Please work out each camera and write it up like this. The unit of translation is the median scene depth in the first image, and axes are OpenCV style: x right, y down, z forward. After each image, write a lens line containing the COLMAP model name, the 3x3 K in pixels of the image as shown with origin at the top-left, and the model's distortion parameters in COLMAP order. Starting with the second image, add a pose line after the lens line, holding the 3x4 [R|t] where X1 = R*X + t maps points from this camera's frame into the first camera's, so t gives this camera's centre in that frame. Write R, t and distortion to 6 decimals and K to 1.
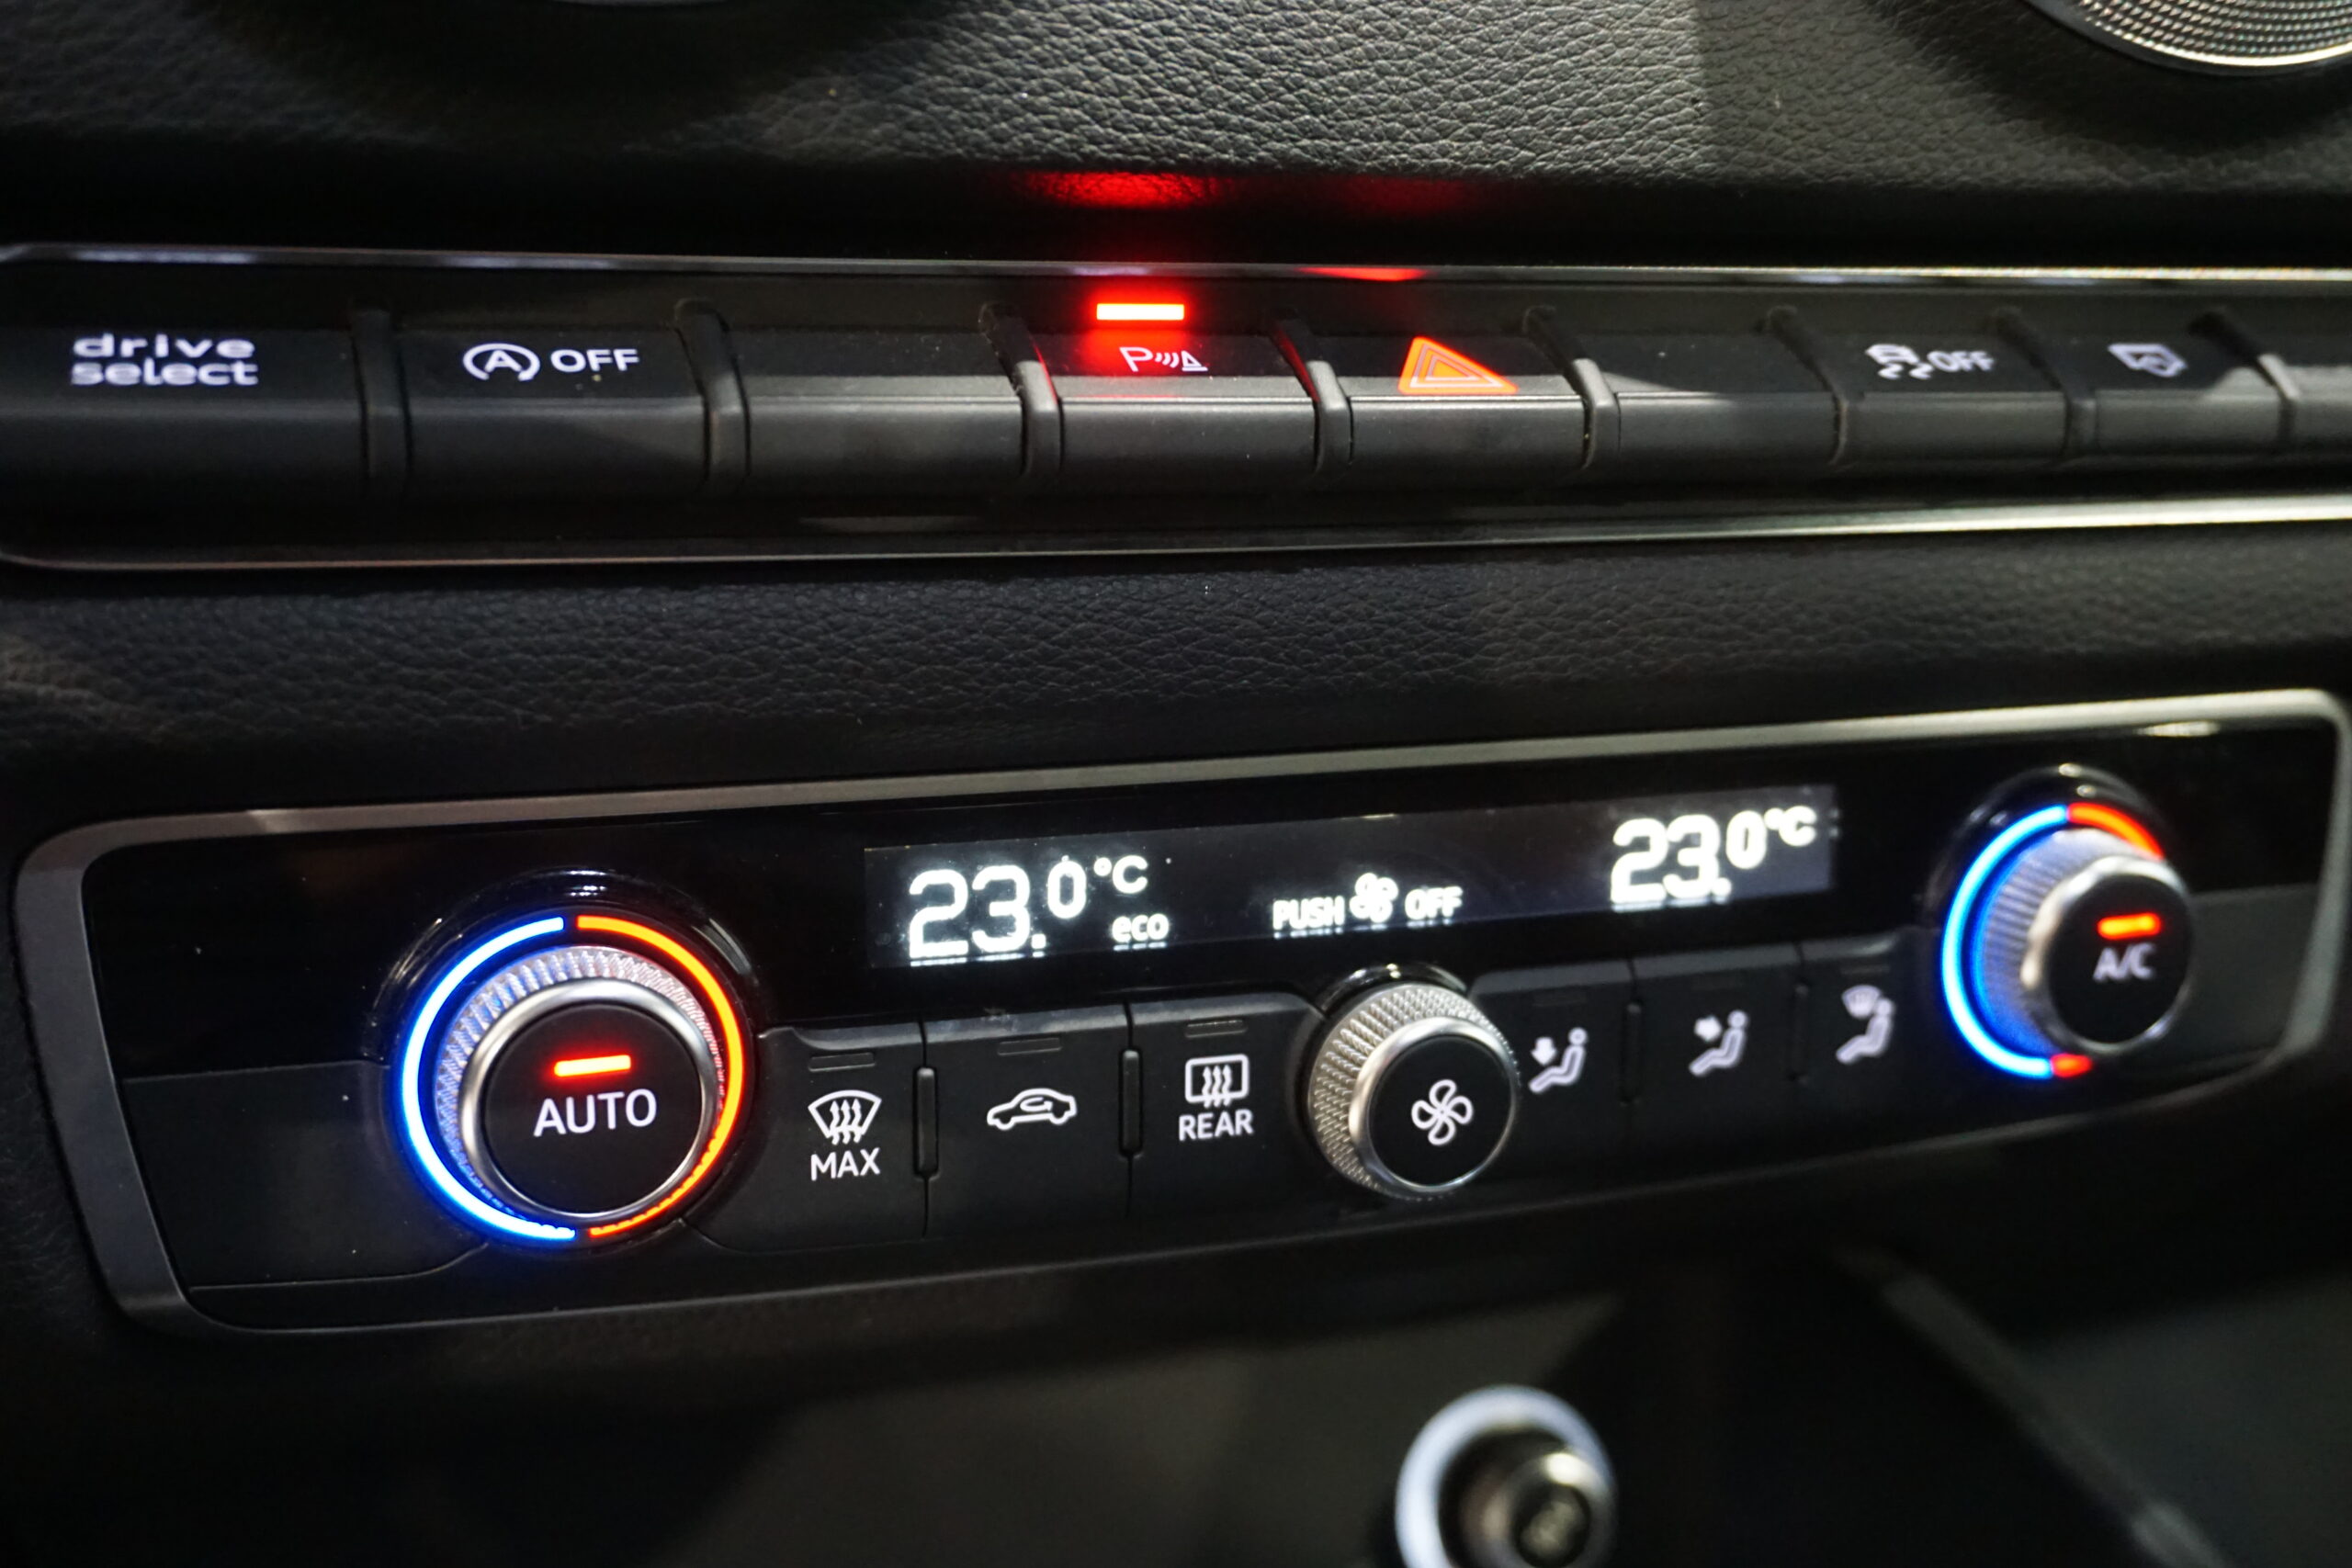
lens RADIAL K [[2681.7, 0, 1171.7], [0, 2681.7, 776.8], [0, 0, 1]] dist [0.006924, 0.000000]
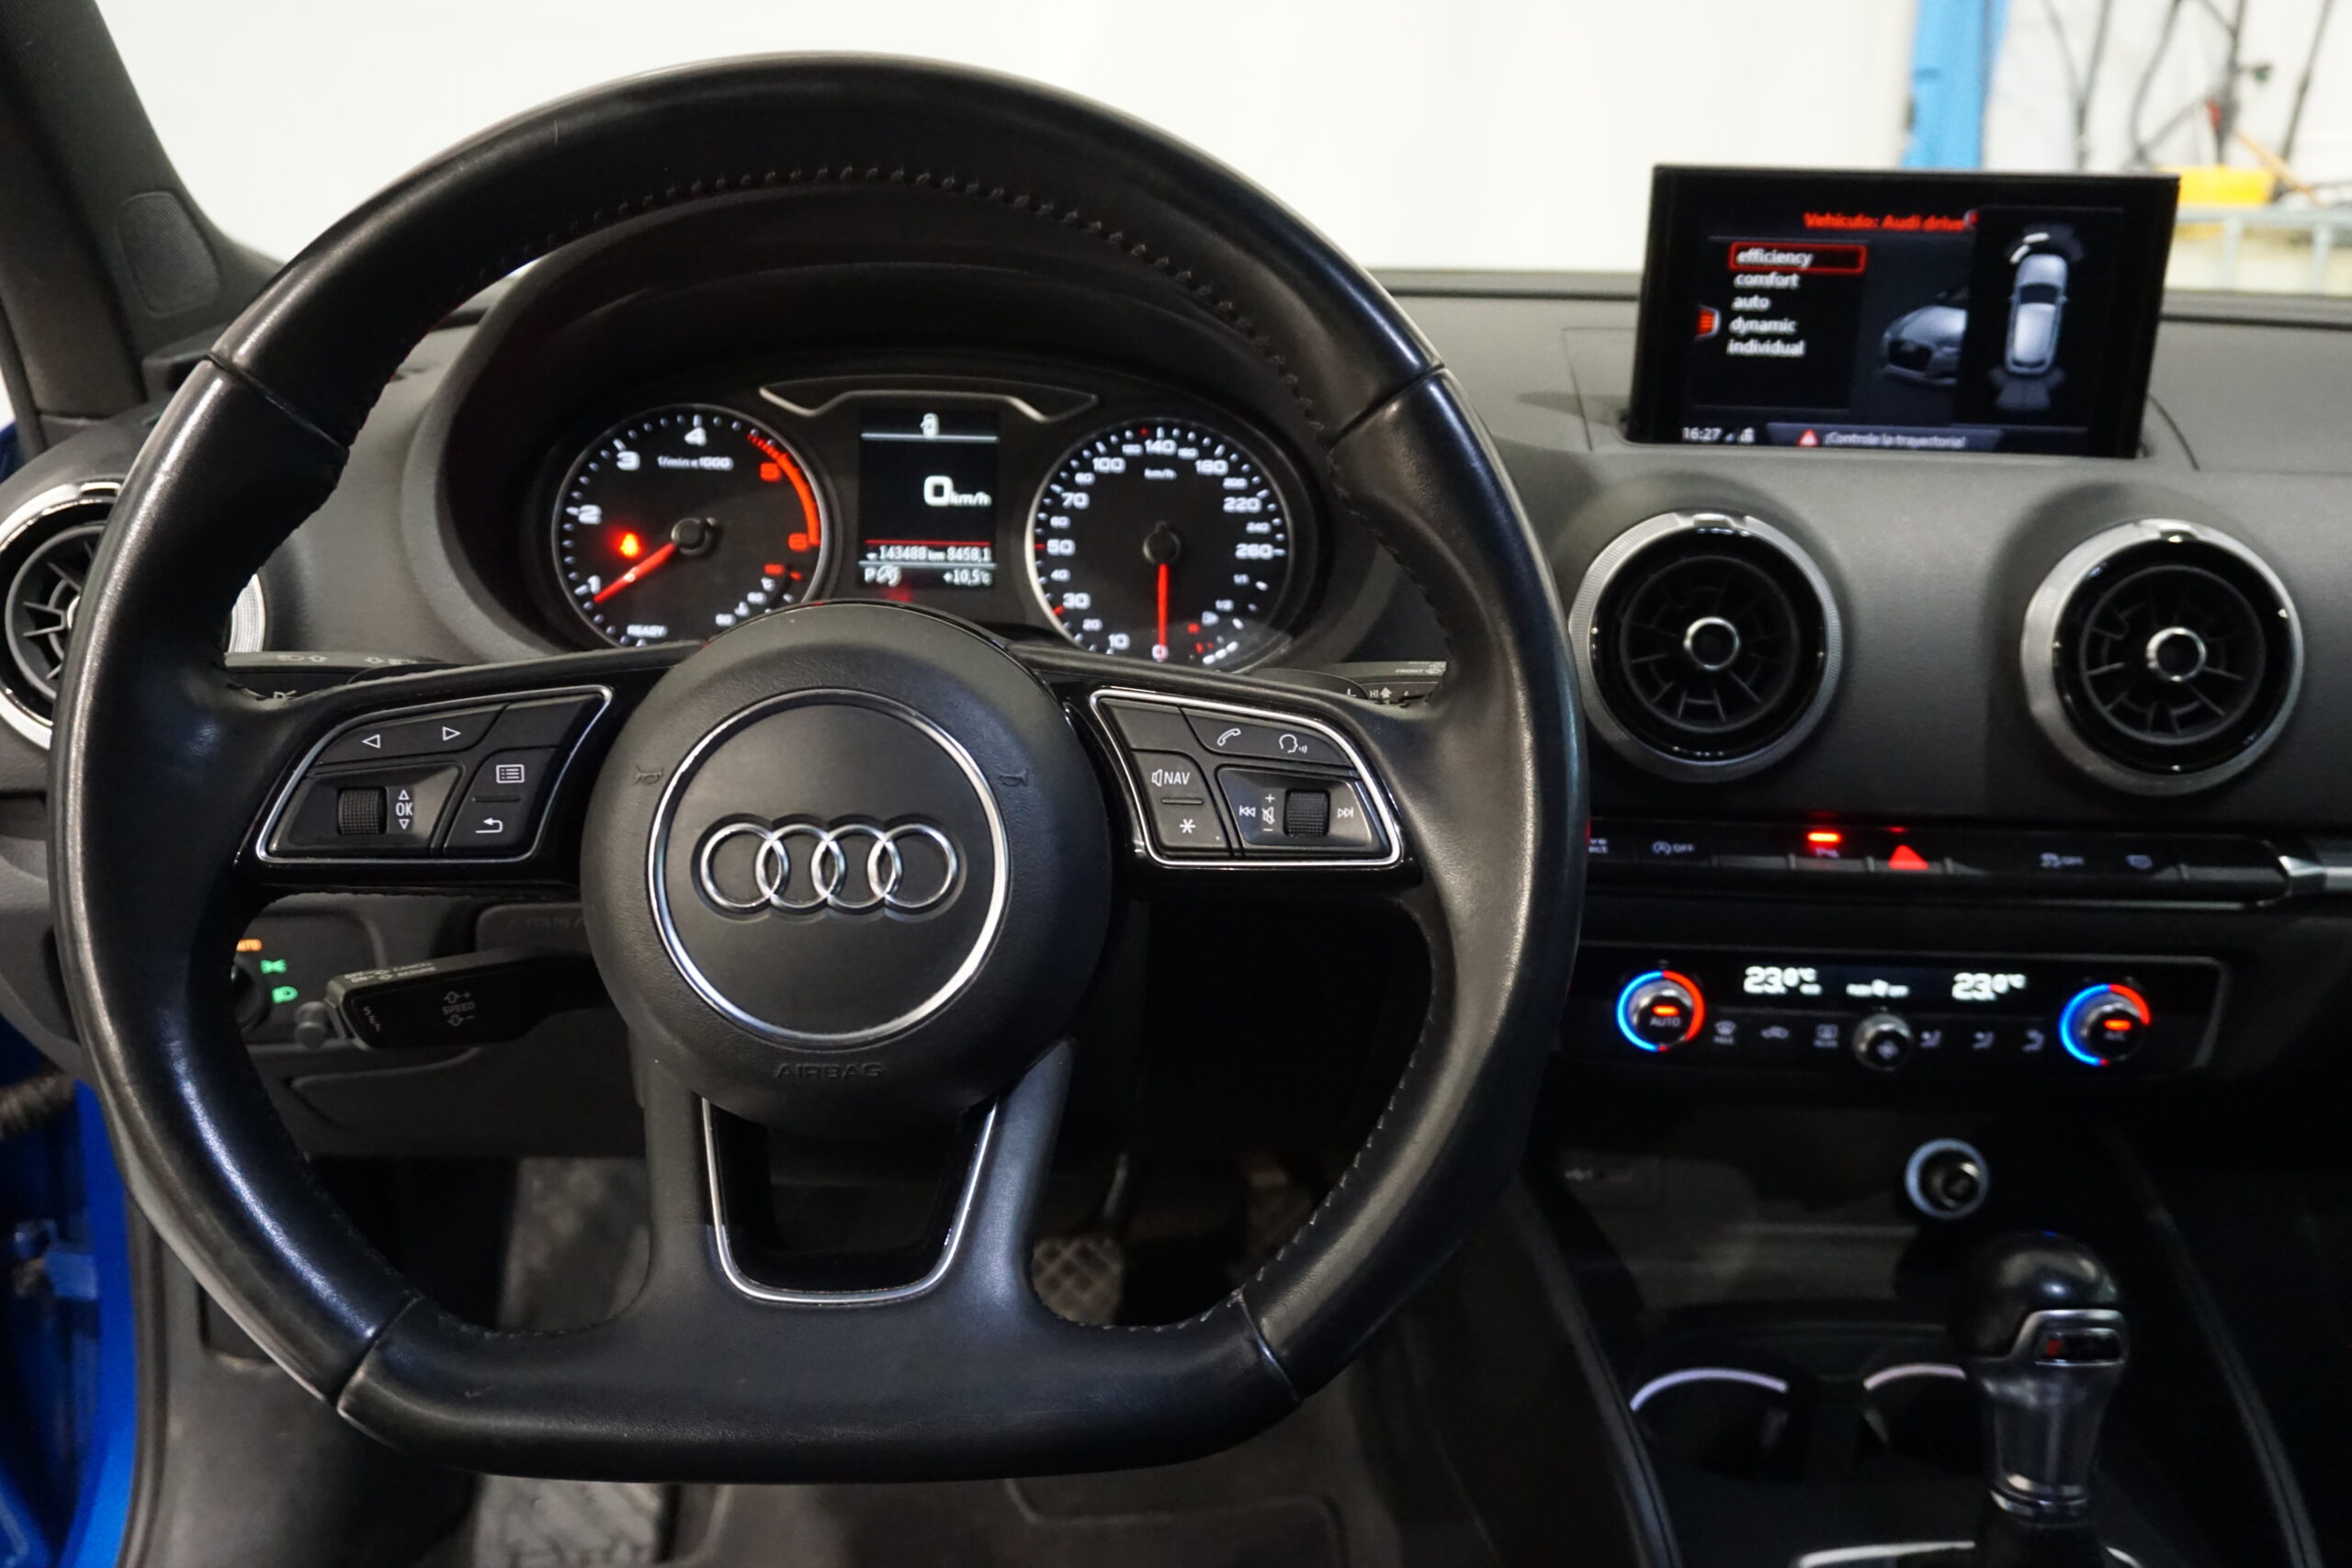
lens RADIAL K [[1994.8, 0, 1172.2], [0, 1994.8, 774.0], [0, 0, 1]] dist [-0.013329, 0.005401]
pose [[0.920274, 0.101436, -0.377899, 0.188974], [-0.076954, 0.993870, 0.079373, -0.395482], [0.383634, -0.043964, 0.922438, -1.901913]]
